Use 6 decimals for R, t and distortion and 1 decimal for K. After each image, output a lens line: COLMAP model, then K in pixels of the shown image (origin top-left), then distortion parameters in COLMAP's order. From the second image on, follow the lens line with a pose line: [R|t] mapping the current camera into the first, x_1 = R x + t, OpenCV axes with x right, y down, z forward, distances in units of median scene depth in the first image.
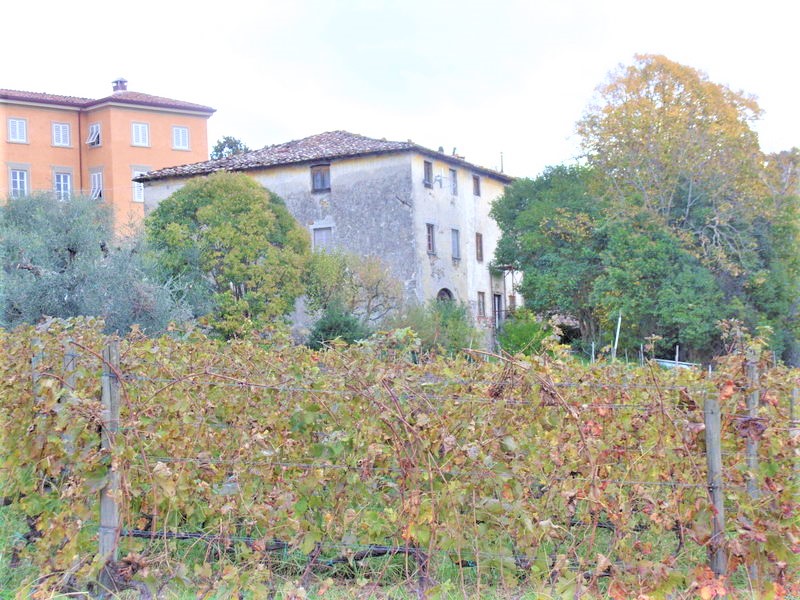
lens RADIAL K [[1592.6, 0, 400.0], [0, 1592.6, 300.0], [0, 0, 1]] dist [0.230755, -0.236835]
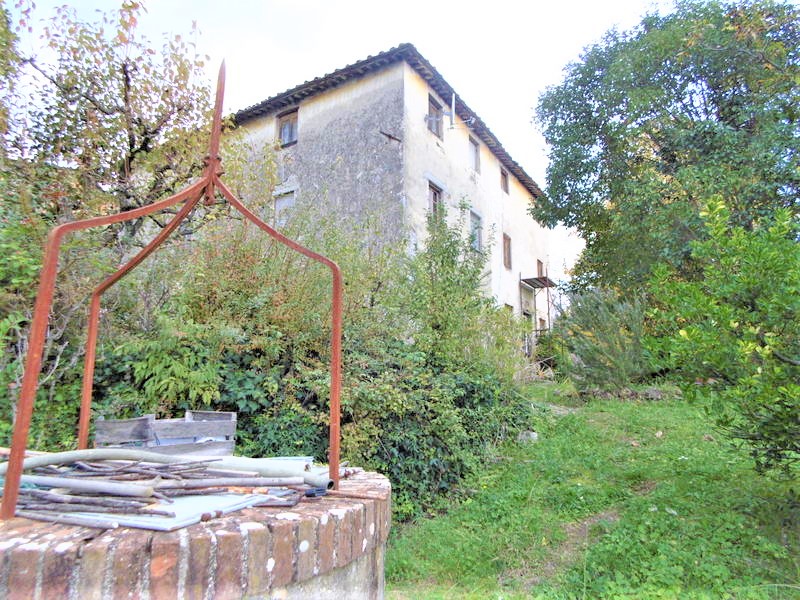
lens RADIAL K [[524.6, 0, 400.0], [0, 524.6, 300.0], [0, 0, 1]] dist [0.009027, -0.000956]
pose [[0.989996, 0.018238, -0.139915, 0.036063], [-0.034731, 0.992599, -0.116367, 0.027391], [0.136757, 0.120062, 0.983302, 0.787935]]
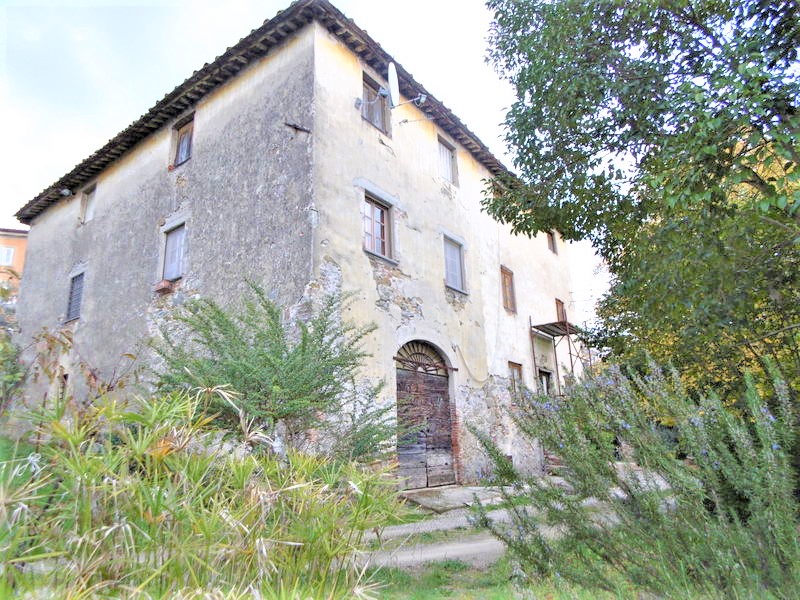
lens RADIAL K [[524.6, 0, 400.0], [0, 524.6, 300.0], [0, 0, 1]] dist [0.009027, -0.000956]
pose [[0.976250, -0.054395, -0.209709, 0.055449], [0.009421, 0.977711, -0.209746, 0.013464], [0.216444, 0.202789, 0.955002, 0.865487]]
